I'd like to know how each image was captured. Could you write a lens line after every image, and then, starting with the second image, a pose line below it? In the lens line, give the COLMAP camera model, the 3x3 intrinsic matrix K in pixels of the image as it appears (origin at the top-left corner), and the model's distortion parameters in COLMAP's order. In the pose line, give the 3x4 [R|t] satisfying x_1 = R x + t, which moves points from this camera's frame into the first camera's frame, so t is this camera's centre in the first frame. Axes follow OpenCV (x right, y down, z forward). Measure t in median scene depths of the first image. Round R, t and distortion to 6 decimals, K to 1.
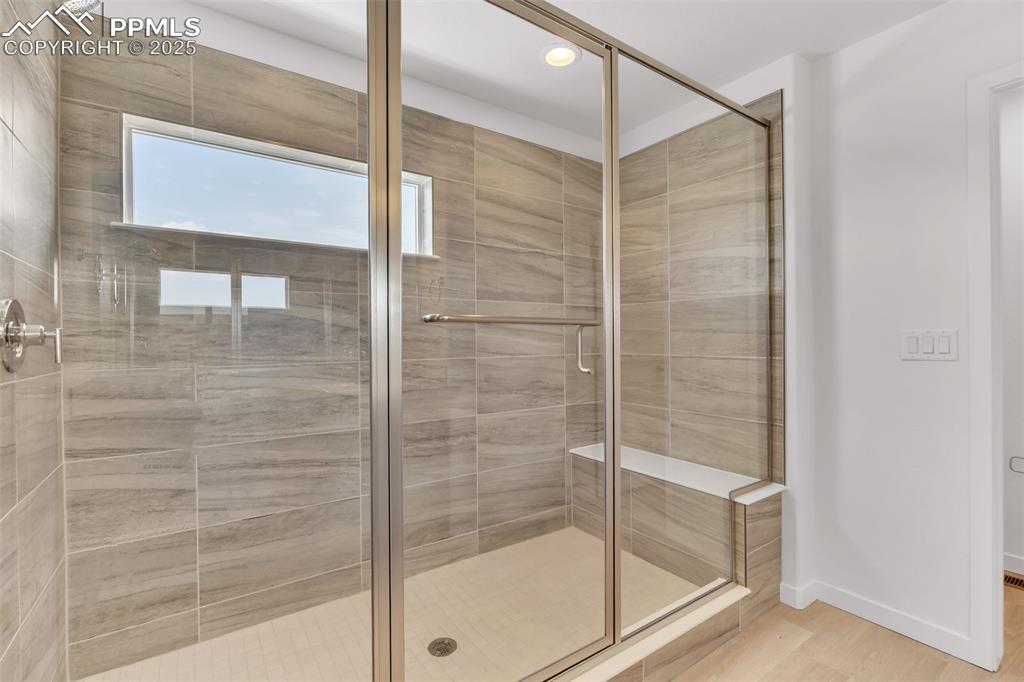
lens RADIAL K [[458.9, 0, 511.7], [0, 458.9, 334.6], [0, 0, 1]] dist [-0.002257, -0.000524]
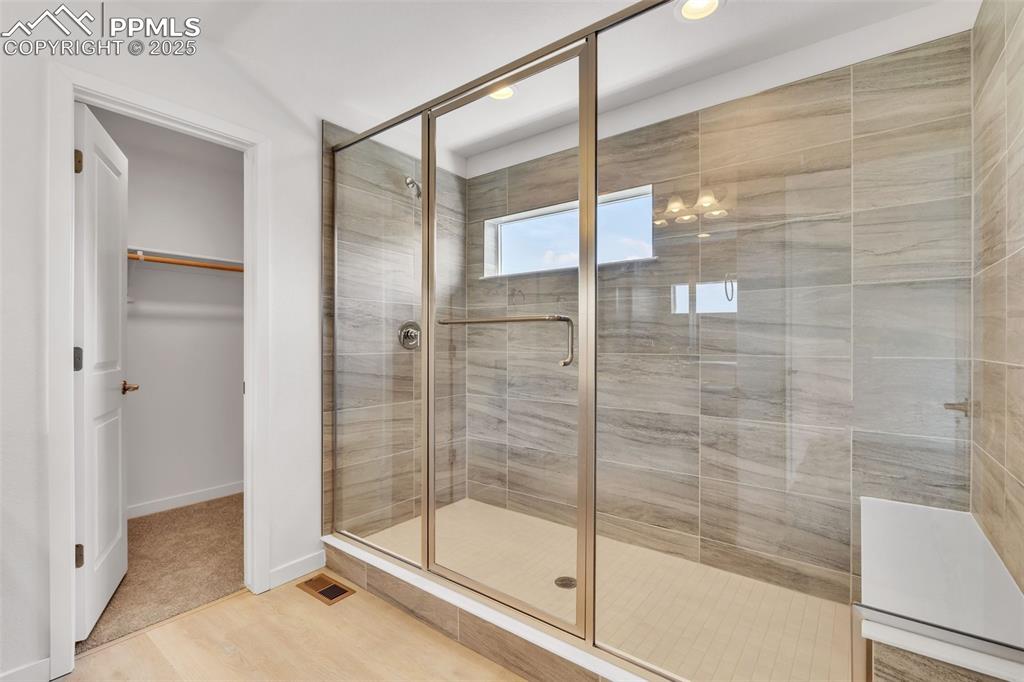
lens RADIAL K [[458.9, 0, 511.7], [0, 458.9, 334.6], [0, 0, 1]] dist [-0.002257, -0.000524]
pose [[0.306155, -0.011053, -0.951918, 0.780066], [0.008354, 0.999925, -0.008923, 0.015699], [0.951945, -0.005221, 0.306224, 0.376992]]
